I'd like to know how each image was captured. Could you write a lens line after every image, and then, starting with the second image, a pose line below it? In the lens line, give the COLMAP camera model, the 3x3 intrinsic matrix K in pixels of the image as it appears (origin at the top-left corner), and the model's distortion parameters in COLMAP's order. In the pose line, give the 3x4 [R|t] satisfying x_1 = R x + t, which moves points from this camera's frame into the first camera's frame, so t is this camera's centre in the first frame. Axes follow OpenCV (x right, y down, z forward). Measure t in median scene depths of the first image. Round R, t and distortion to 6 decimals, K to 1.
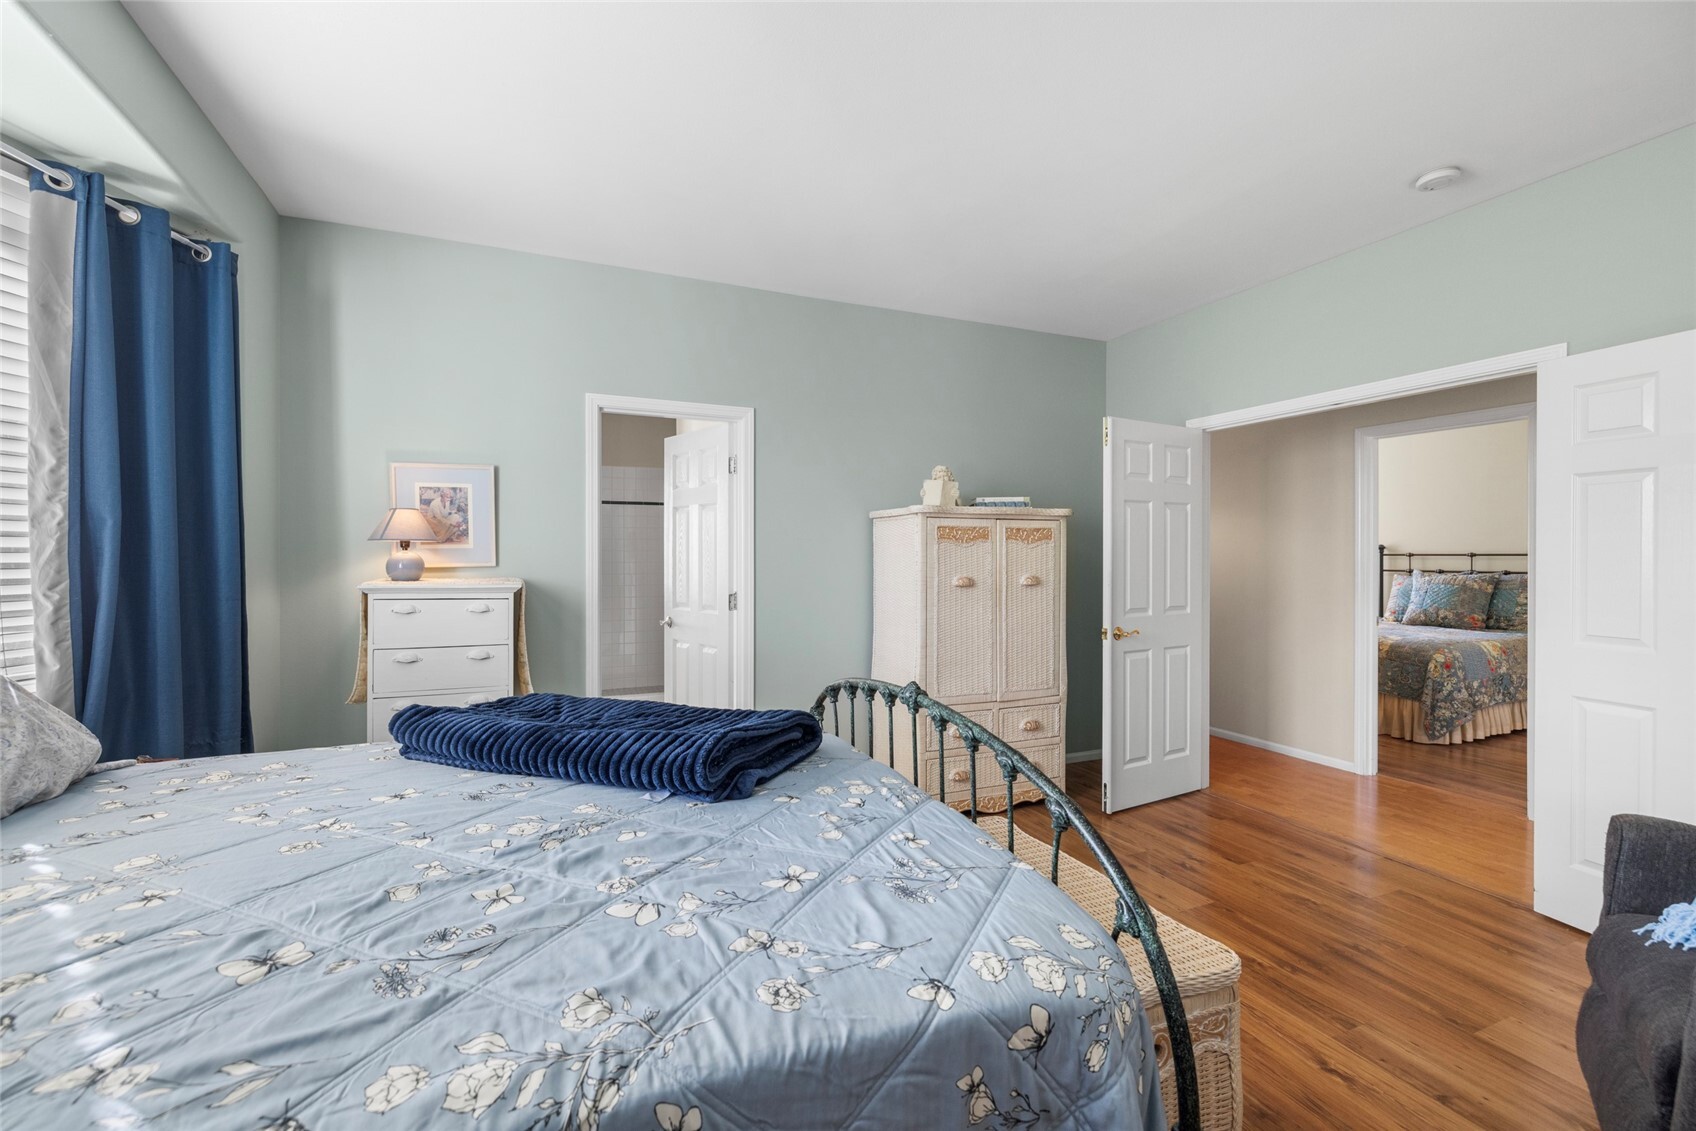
lens RADIAL K [[715.7, 0, 841.1], [0, 715.7, 556.5], [0, 0, 1]] dist [-0.000975, 0.000759]
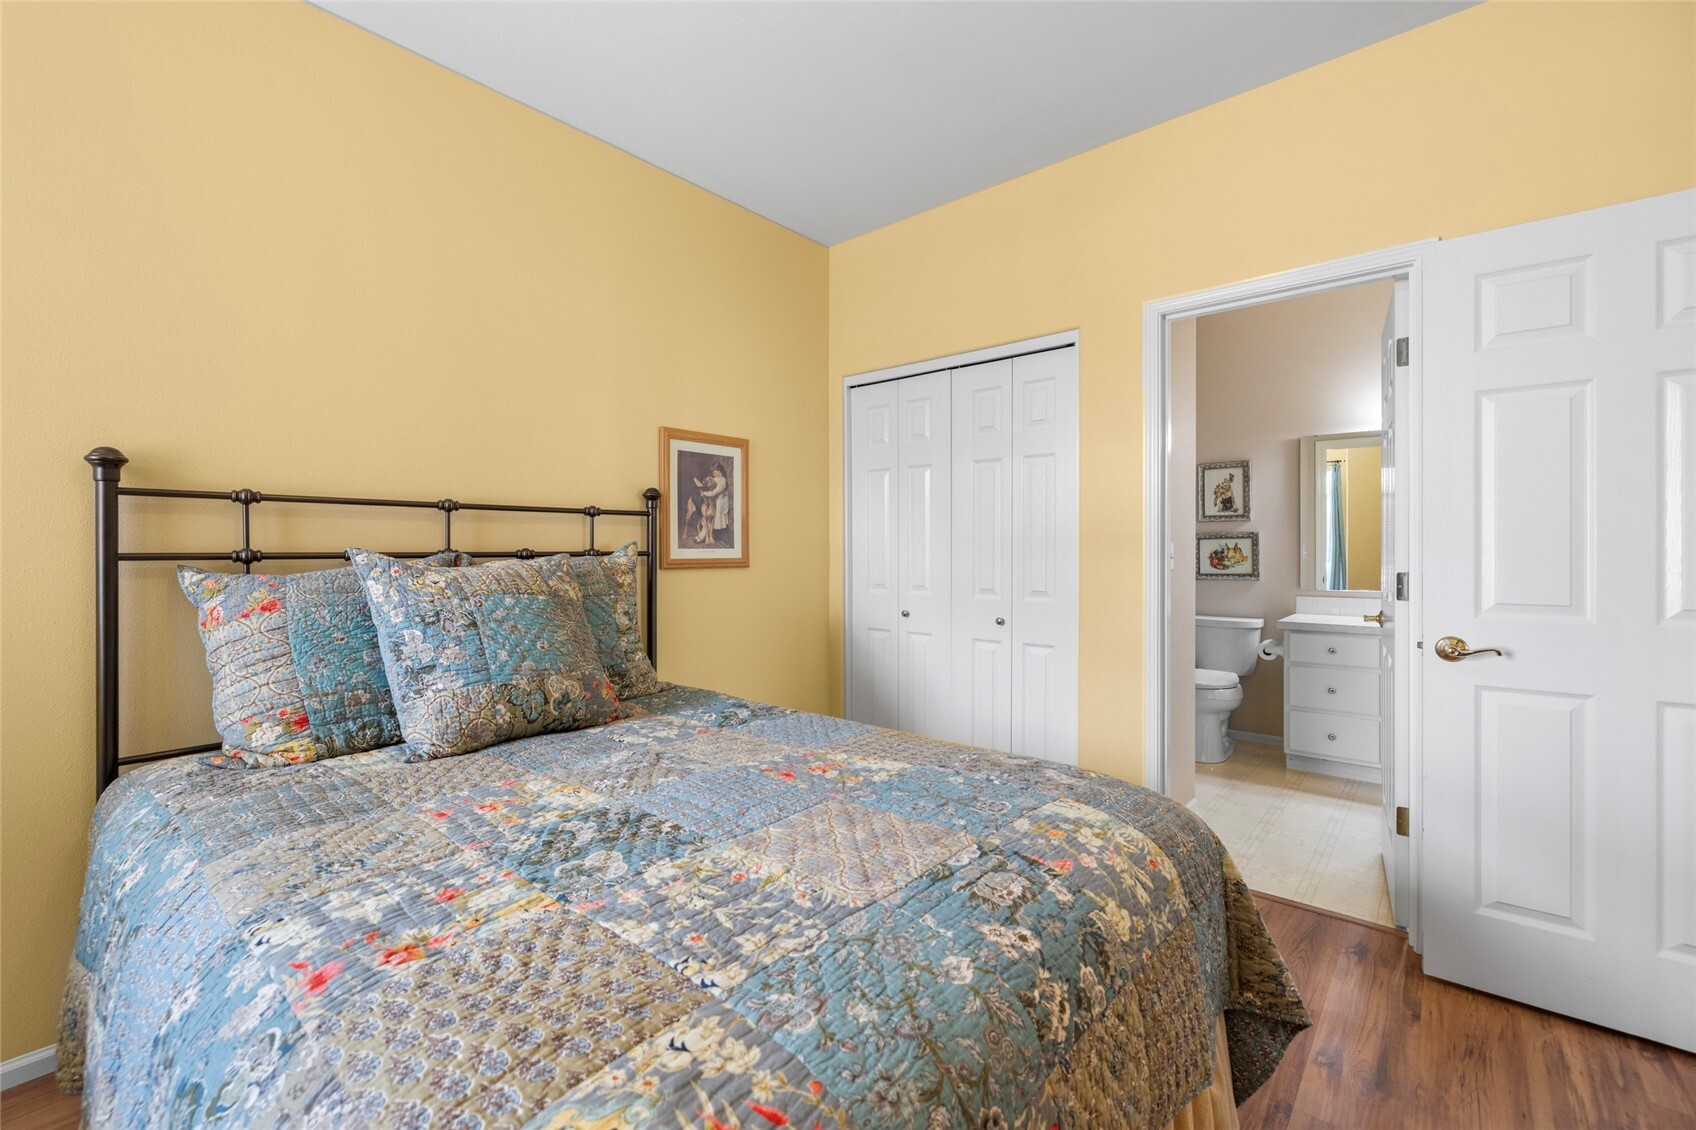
lens RADIAL K [[713.2, 0, 835.6], [0, 713.2, 553.7], [0, 0, 1]] dist [-0.001105, -0.000410]
pose [[-0.429530, -0.005976, 0.903033, 0.506206], [0.001361, 0.999973, 0.007265, 0.019359], [-0.903052, 0.004349, -0.429510, 1.015854]]
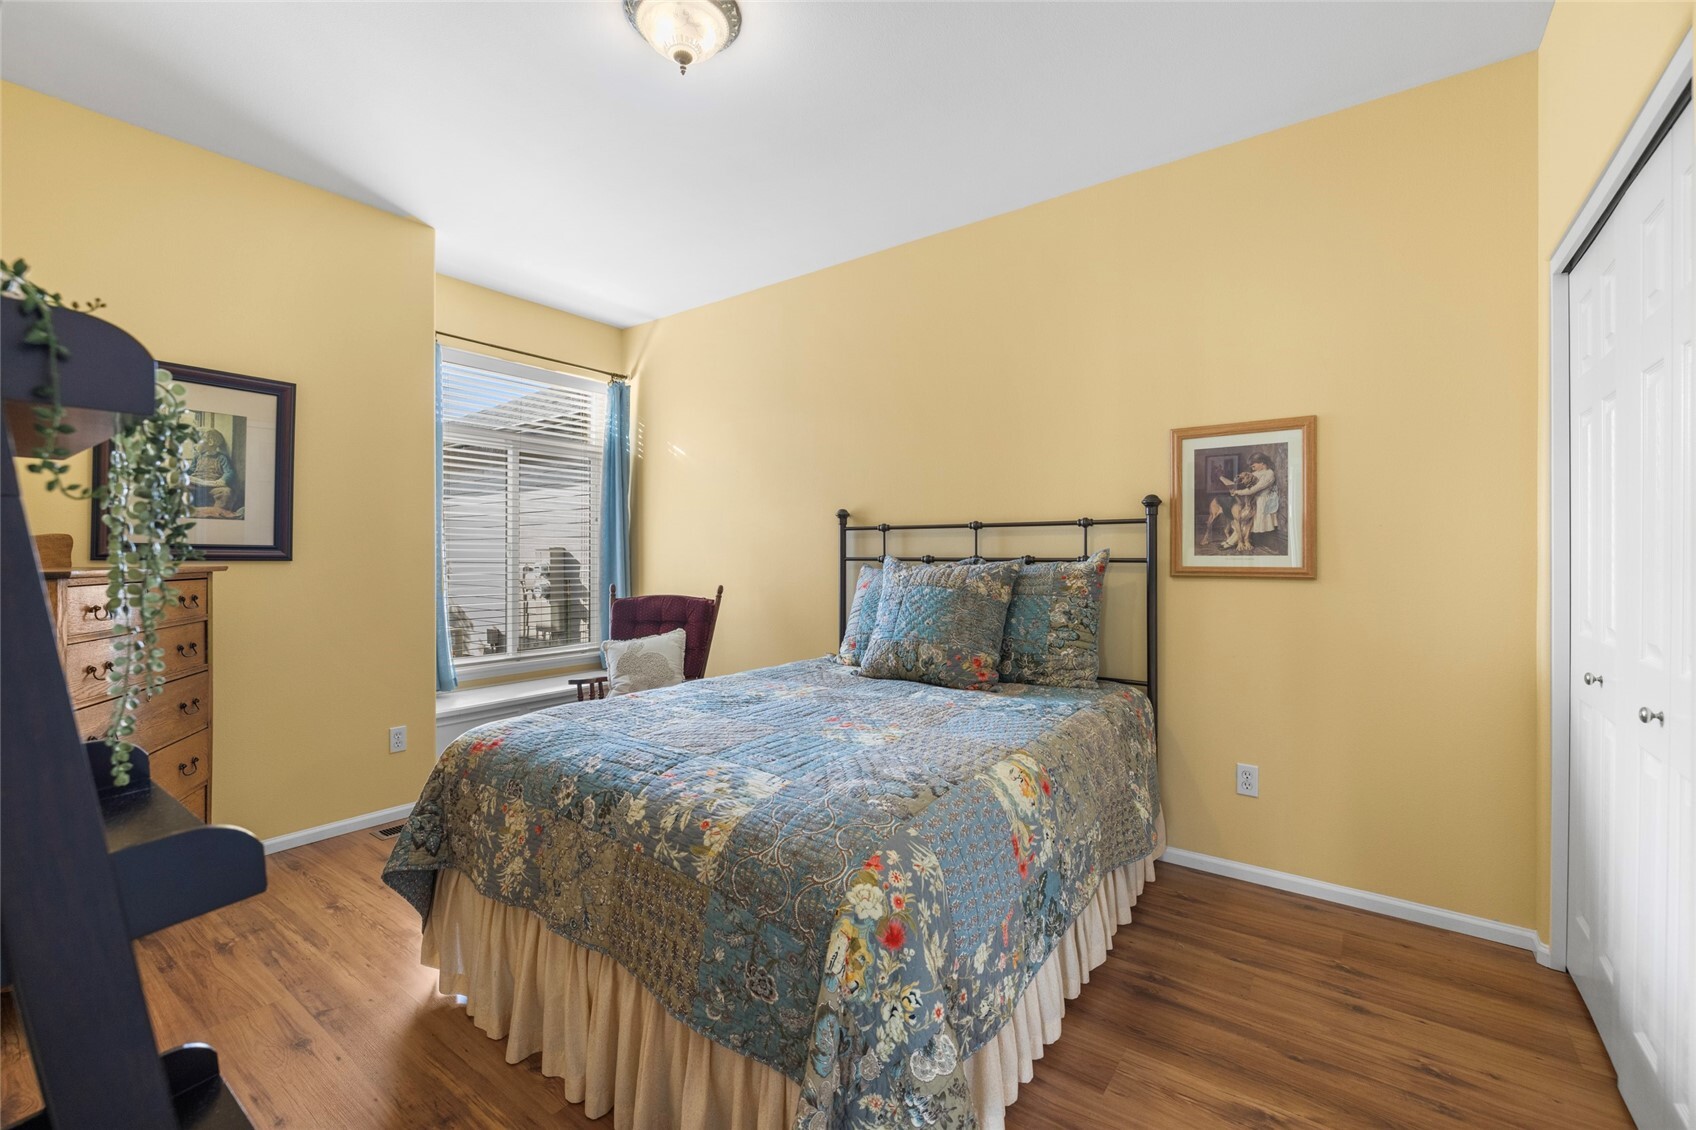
lens RADIAL K [[713.2, 0, 835.6], [0, 713.2, 553.7], [0, 0, 1]] dist [-0.001105, -0.000410]
pose [[0.867060, -0.000058, 0.498203, 0.565687], [0.000830, 0.999999, -0.001329, 0.018569], [-0.498202, 0.001566, 0.867059, 0.636671]]
